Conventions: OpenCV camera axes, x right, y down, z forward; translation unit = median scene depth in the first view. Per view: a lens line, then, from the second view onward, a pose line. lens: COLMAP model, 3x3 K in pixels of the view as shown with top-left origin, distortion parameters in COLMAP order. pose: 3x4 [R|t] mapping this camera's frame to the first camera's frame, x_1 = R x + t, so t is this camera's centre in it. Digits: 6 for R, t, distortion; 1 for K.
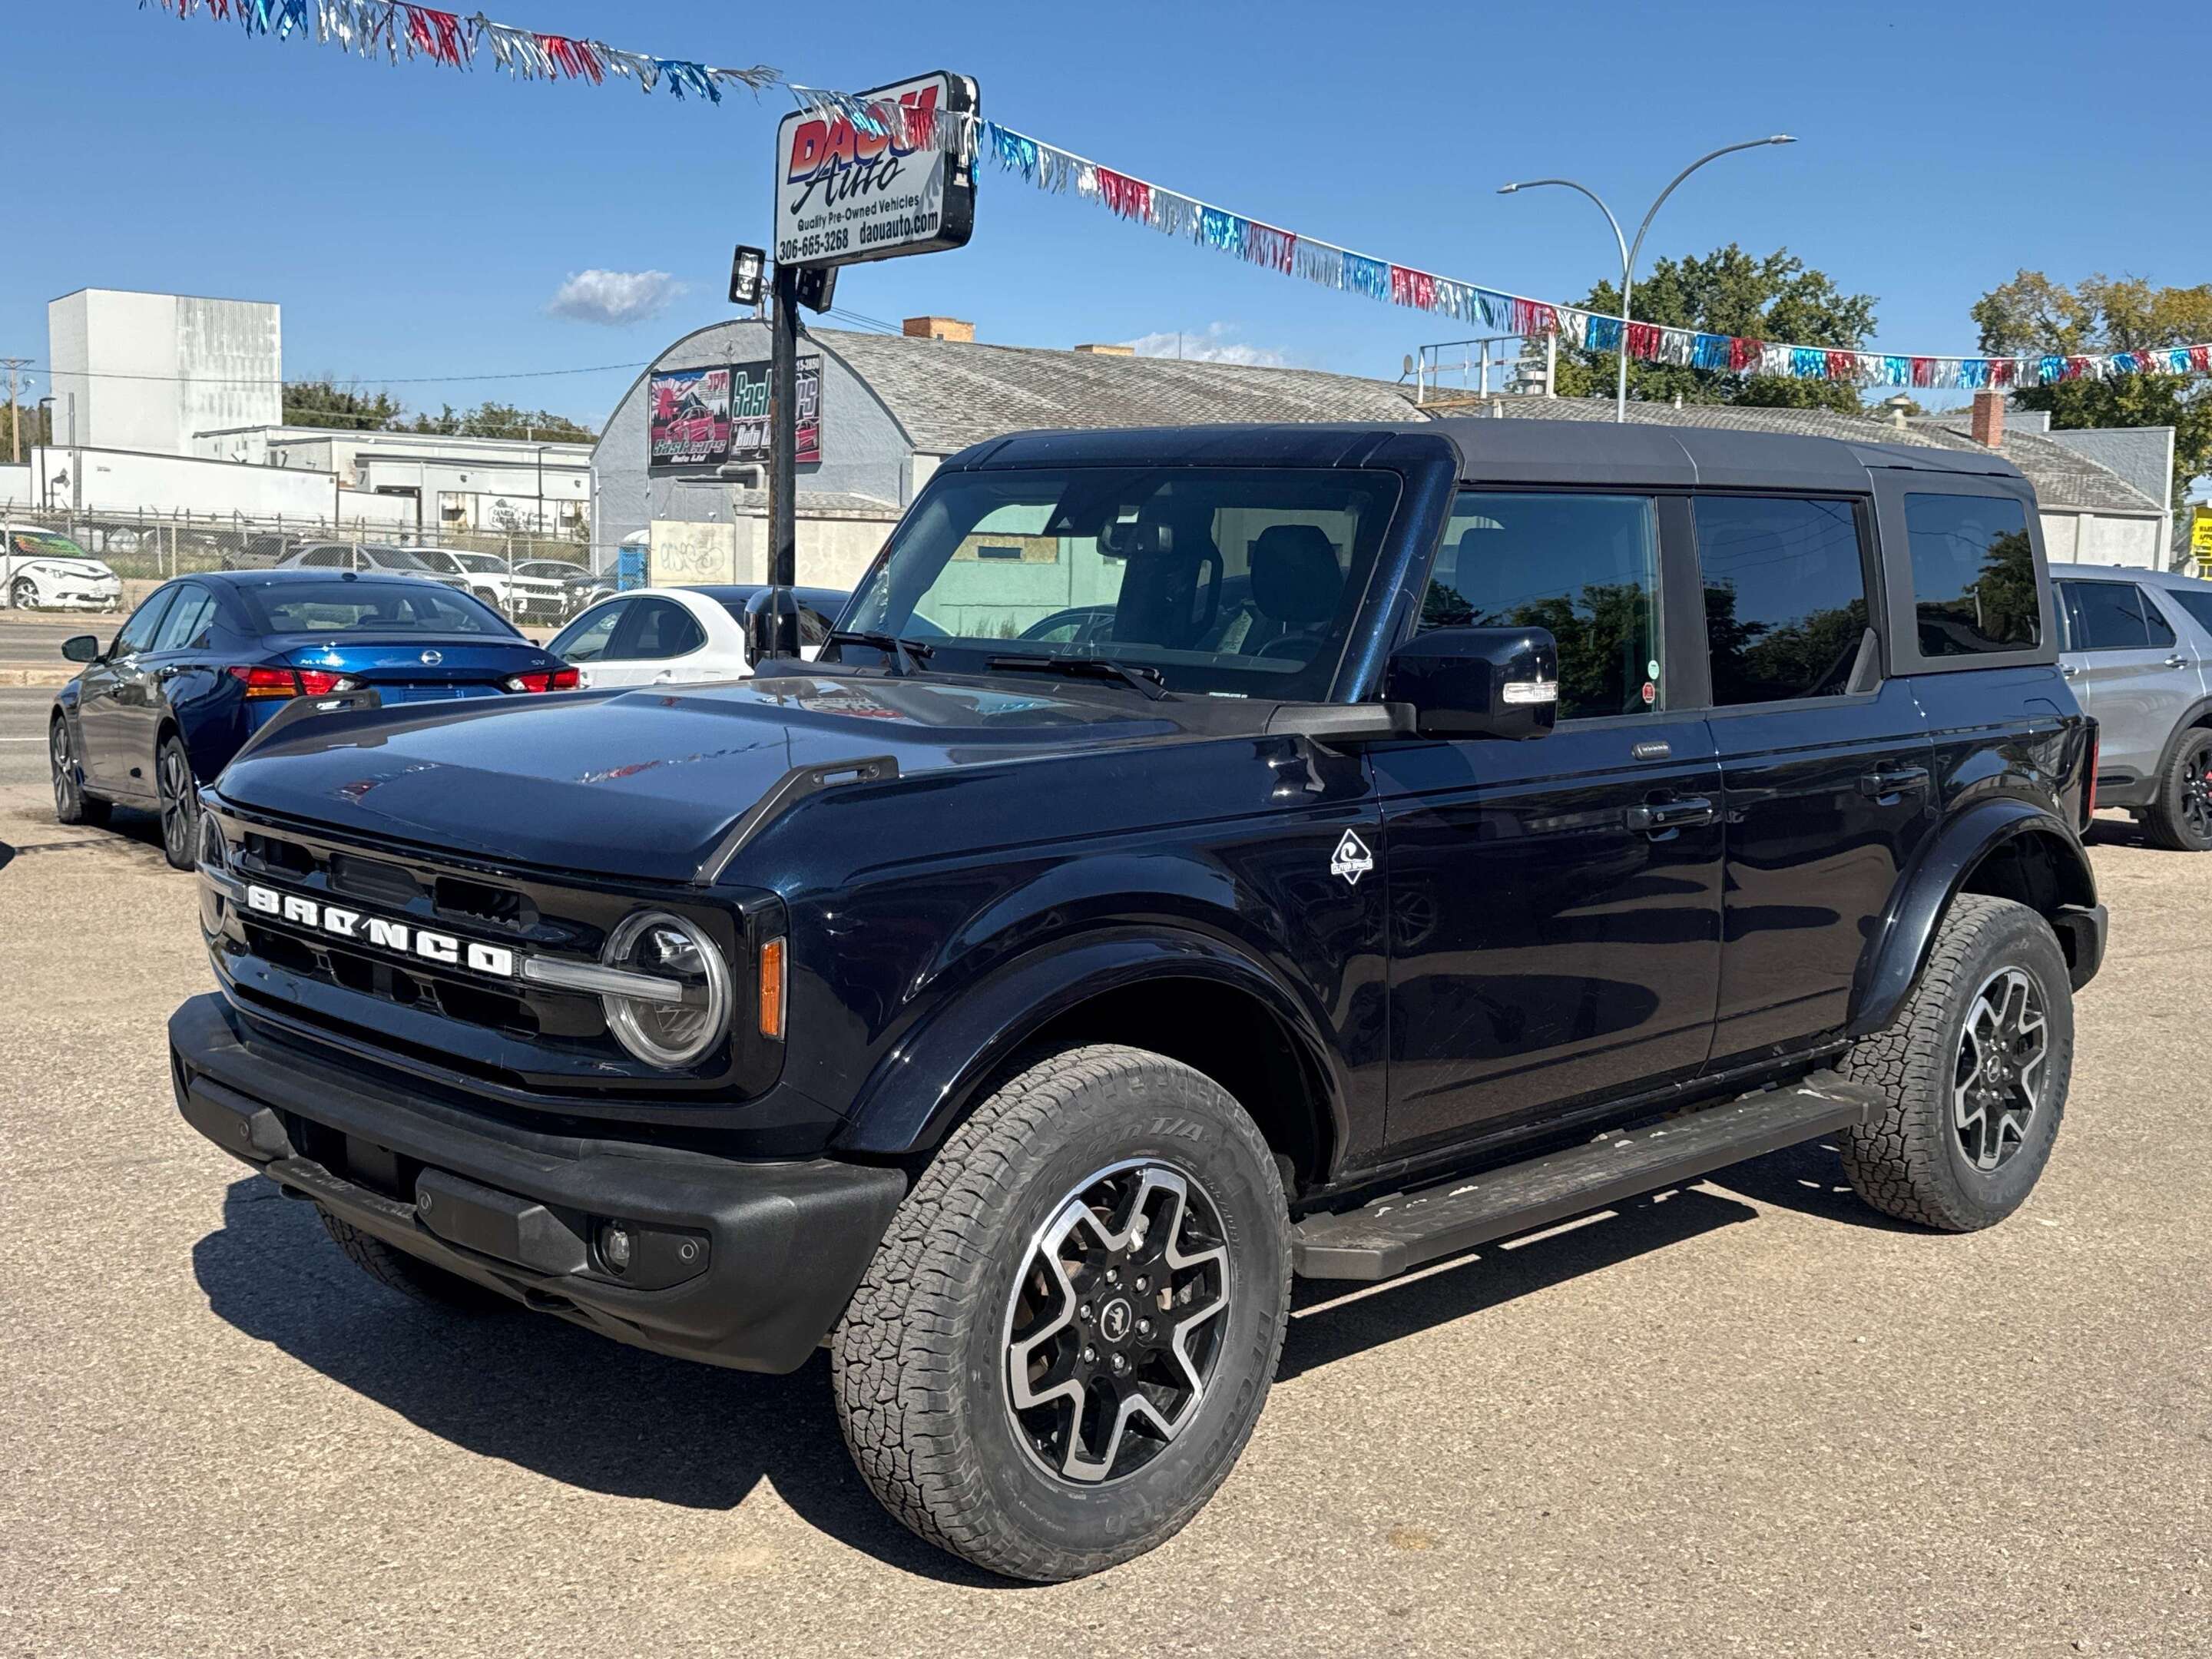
lens RADIAL K [[2477.1, 0, 1106.4], [0, 2477.1, 856.7], [0, 0, 1]] dist [0.125897, -0.018070]
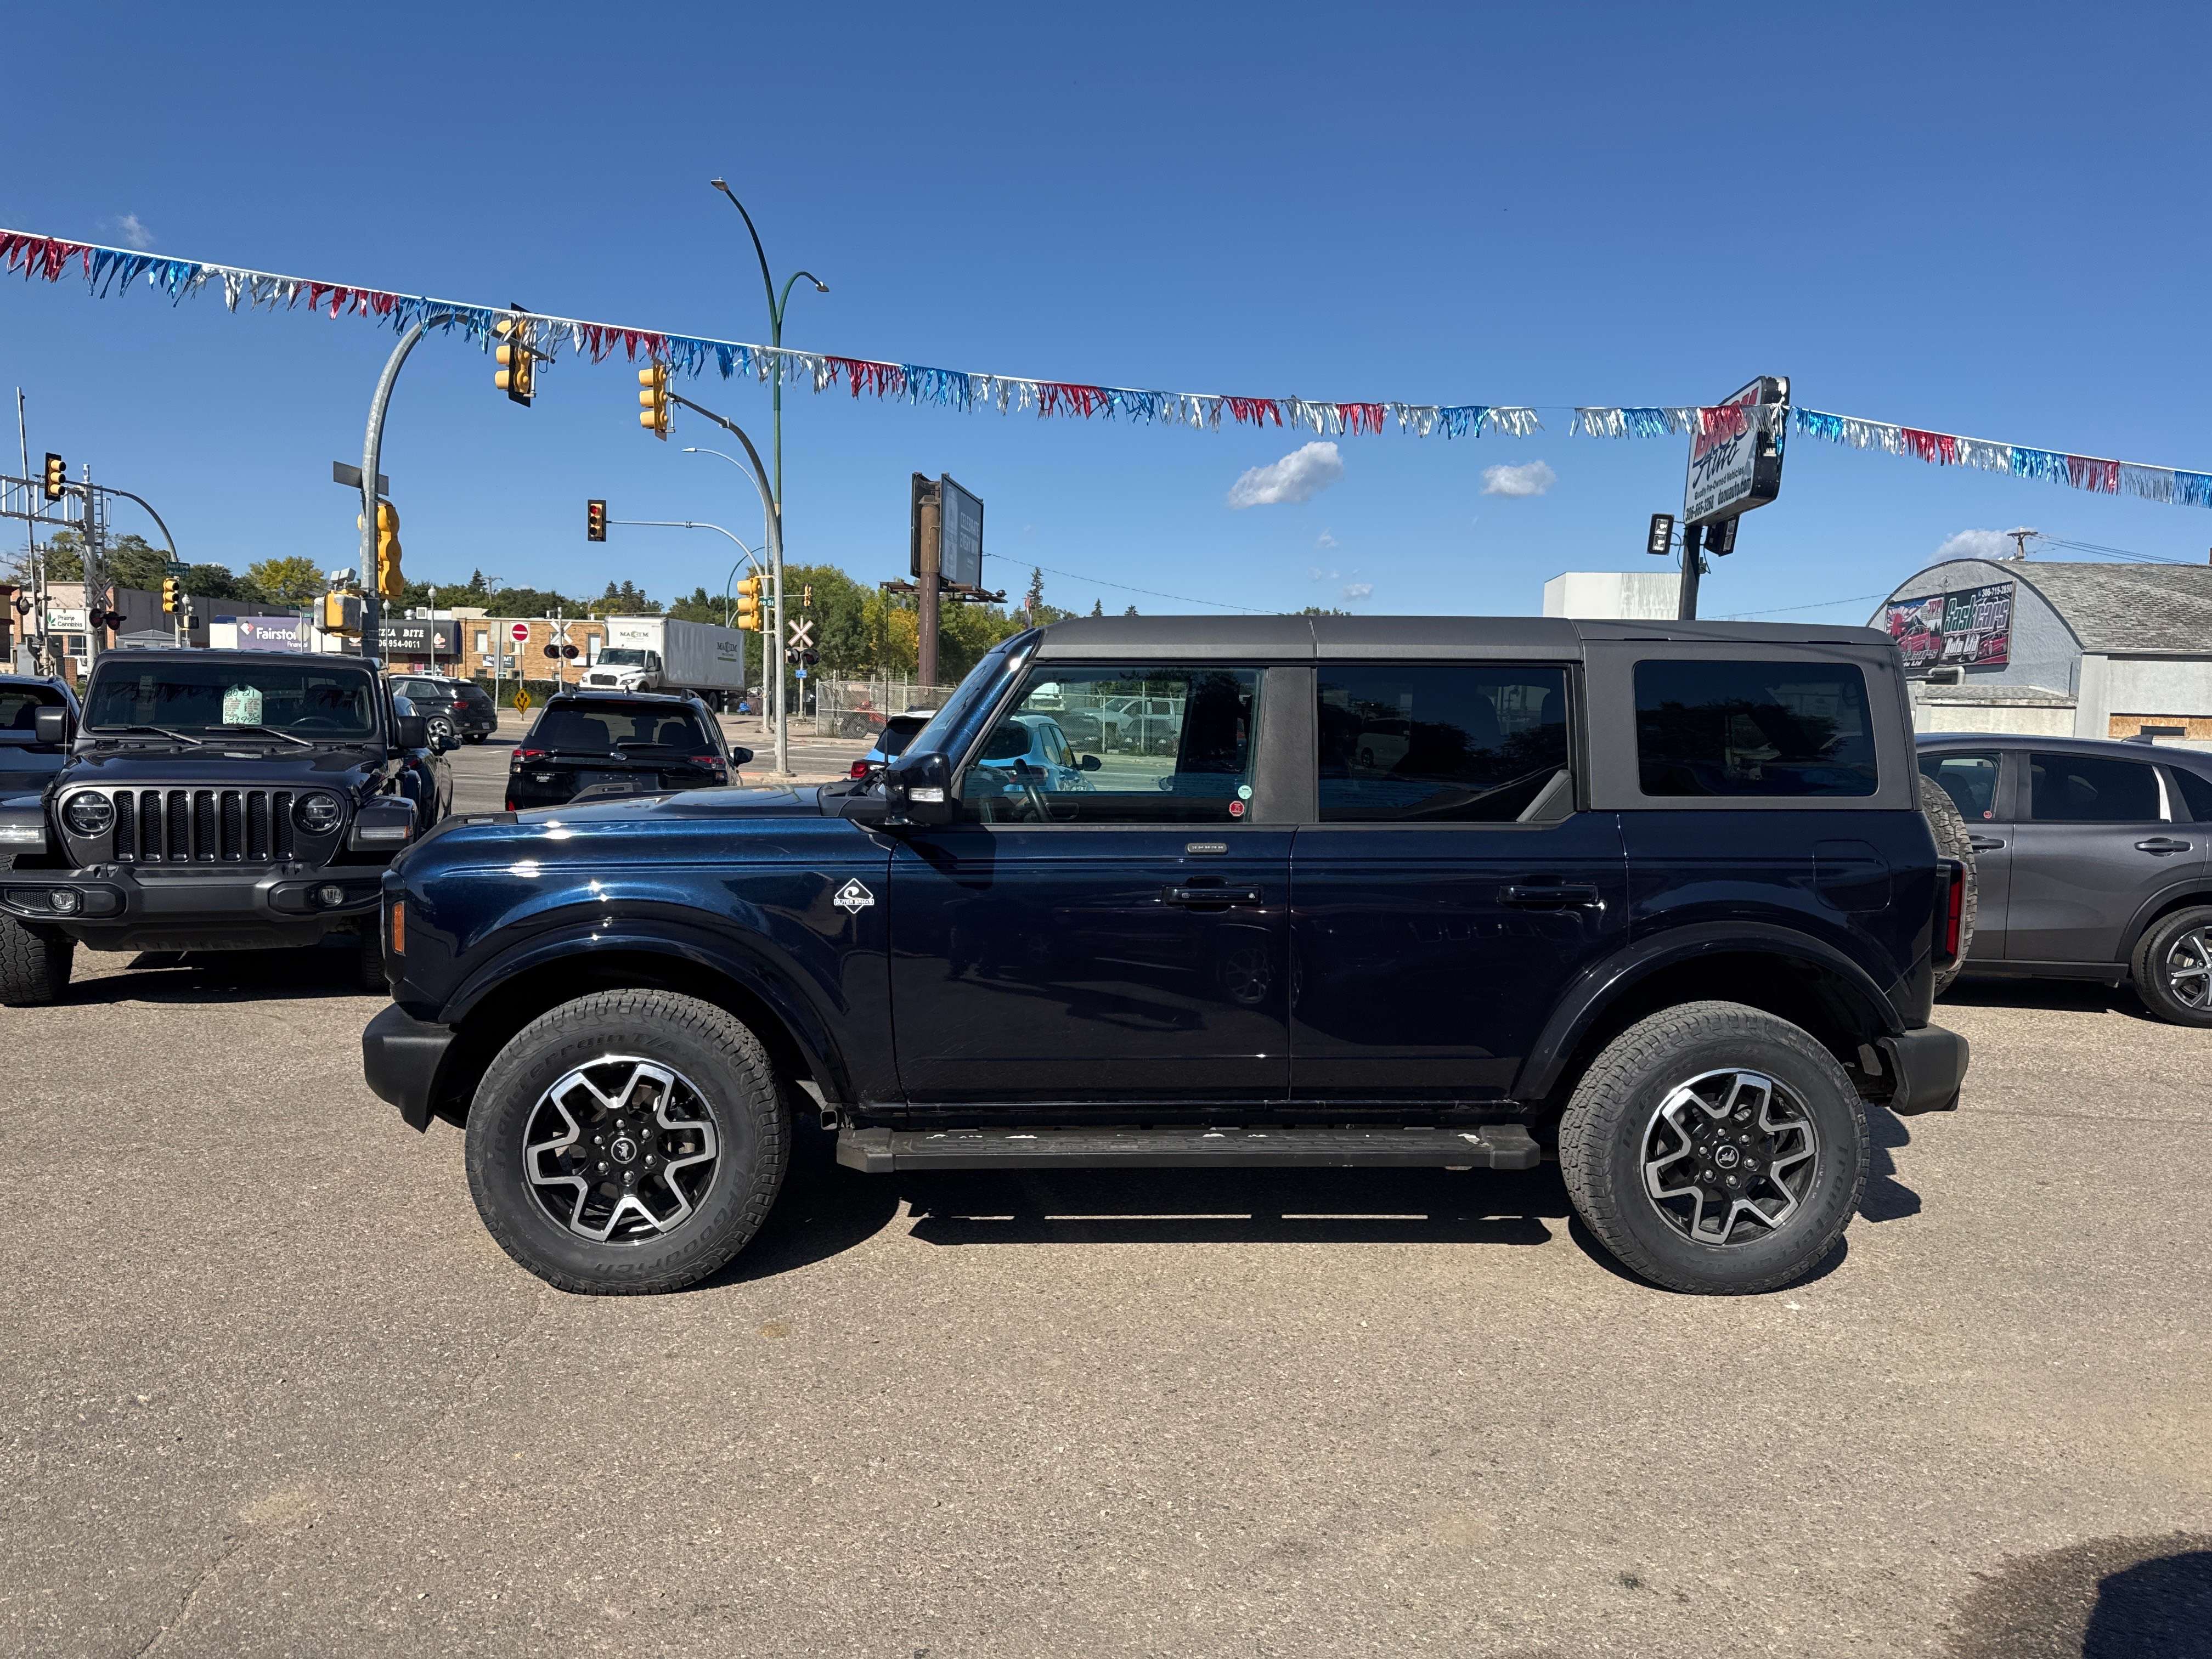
lens RADIAL K [[1663.9, 0, 1096.4], [0, 1663.9, 829.4], [0, 0, 1]] dist [0.049310, -0.052749]
pose [[0.735611, 0.041201, -0.676150, 0.271020], [-0.086268, 0.995719, -0.033181, -0.005895], [0.671888, 0.082739, 0.736017, 0.097084]]
